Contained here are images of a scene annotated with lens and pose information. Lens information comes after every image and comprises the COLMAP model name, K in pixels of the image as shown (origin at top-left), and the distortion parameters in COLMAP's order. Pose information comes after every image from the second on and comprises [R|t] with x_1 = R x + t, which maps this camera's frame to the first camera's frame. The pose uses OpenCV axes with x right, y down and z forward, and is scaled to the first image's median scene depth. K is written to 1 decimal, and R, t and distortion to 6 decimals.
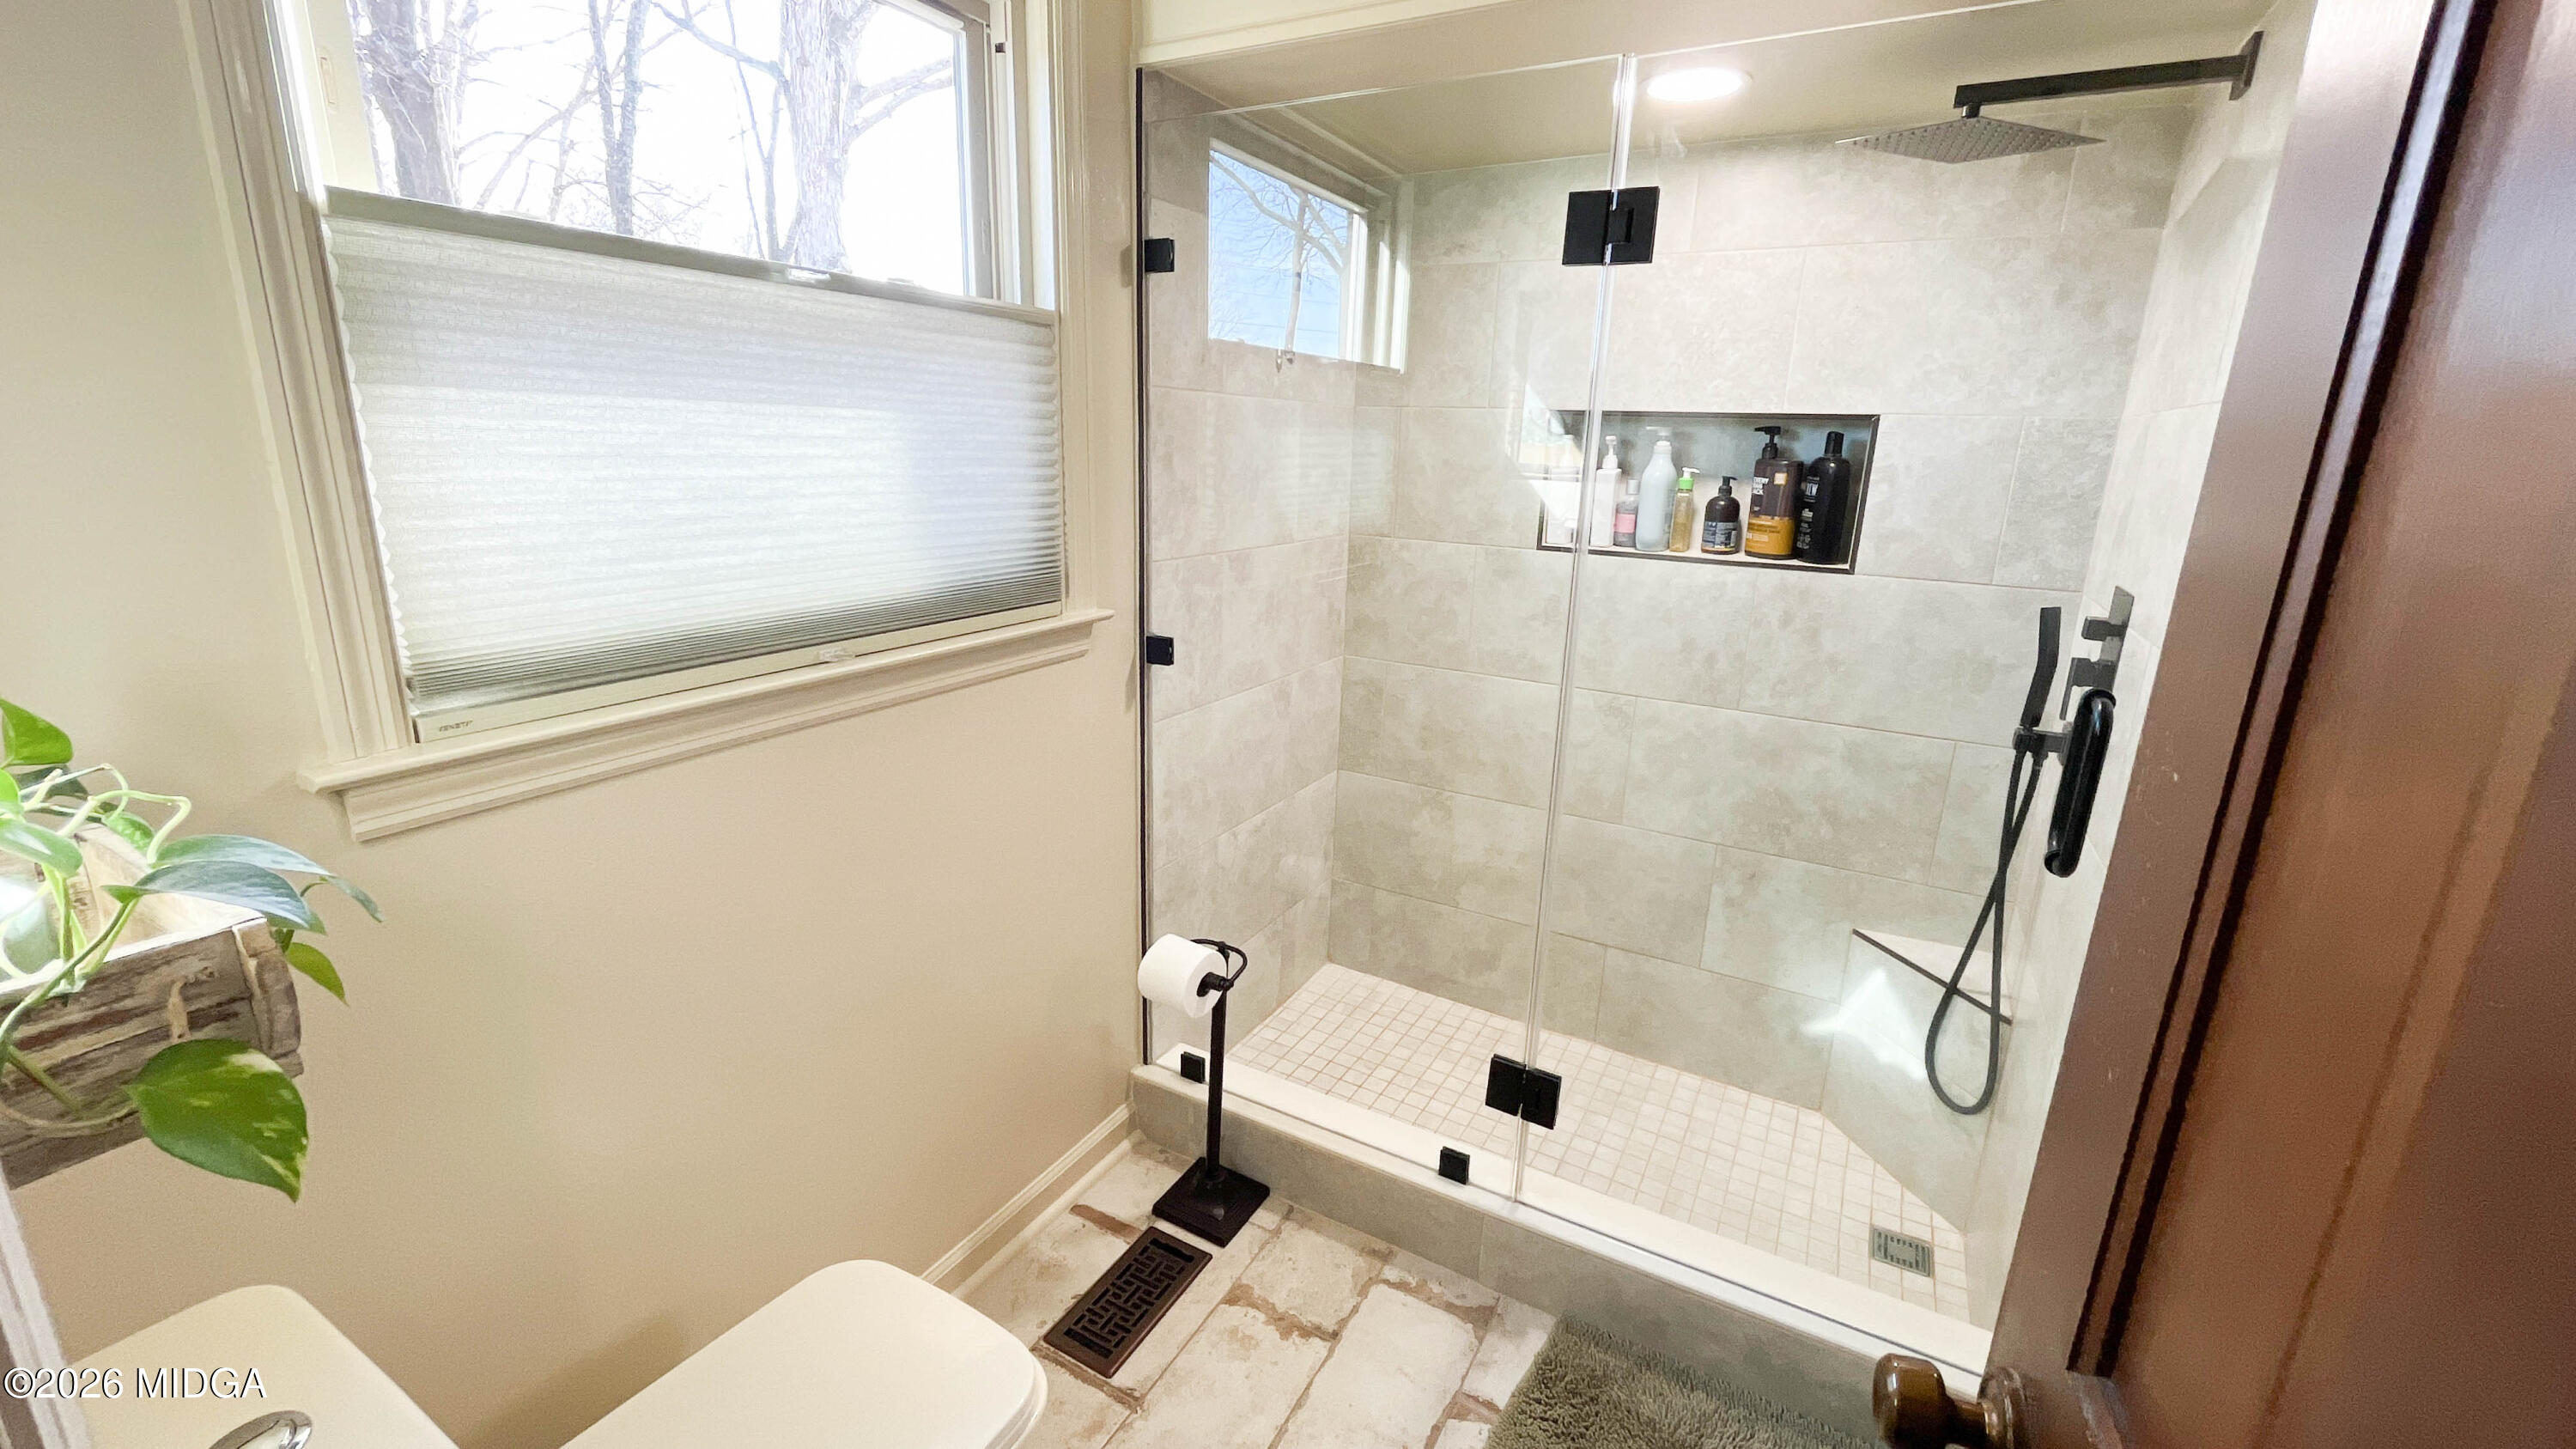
lens RADIAL K [[1052.0, 0, 1282.0], [0, 1052.0, 722.7], [0, 0, 1]] dist [0.000486, -0.000424]
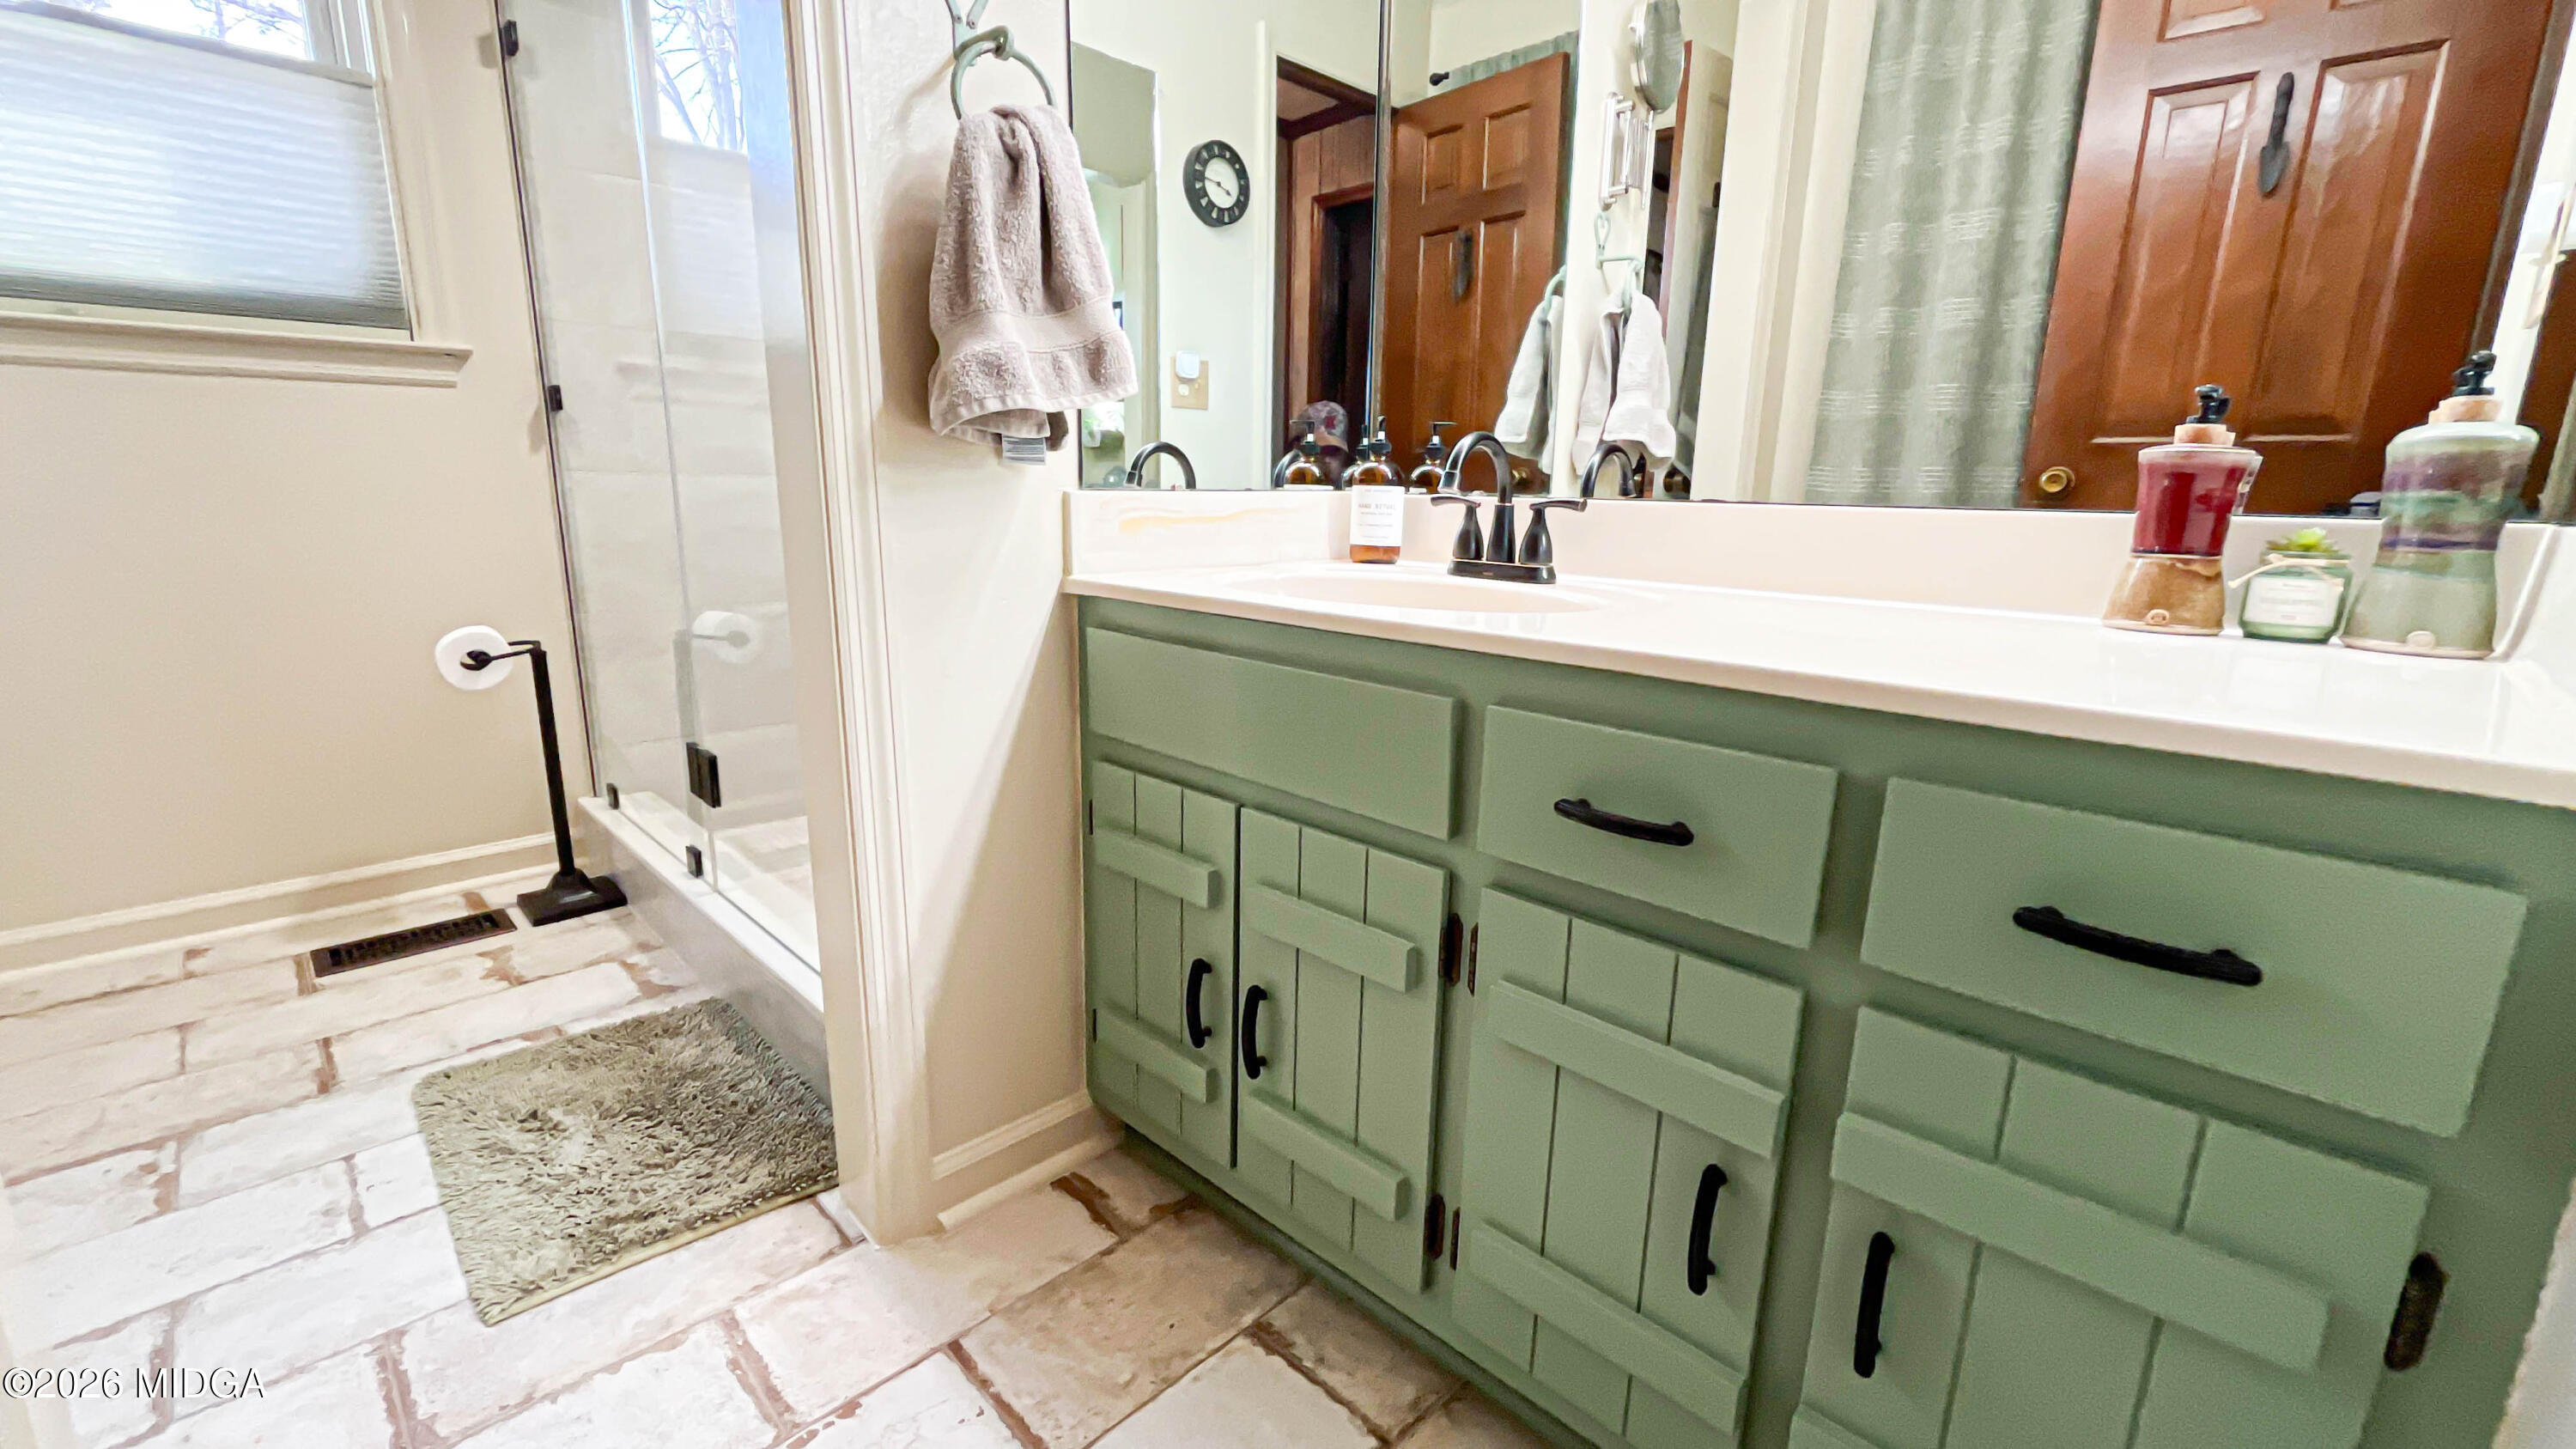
lens RADIAL K [[1052.0, 0, 1292.6], [0, 1052.0, 719.1], [0, 0, 1]] dist [0.000486, -0.000424]
pose [[0.967383, 0.049957, -0.248343, 1.048818], [-0.063497, 0.996884, -0.046809, 0.307167], [0.245231, 0.061052, 0.967540, 0.130234]]
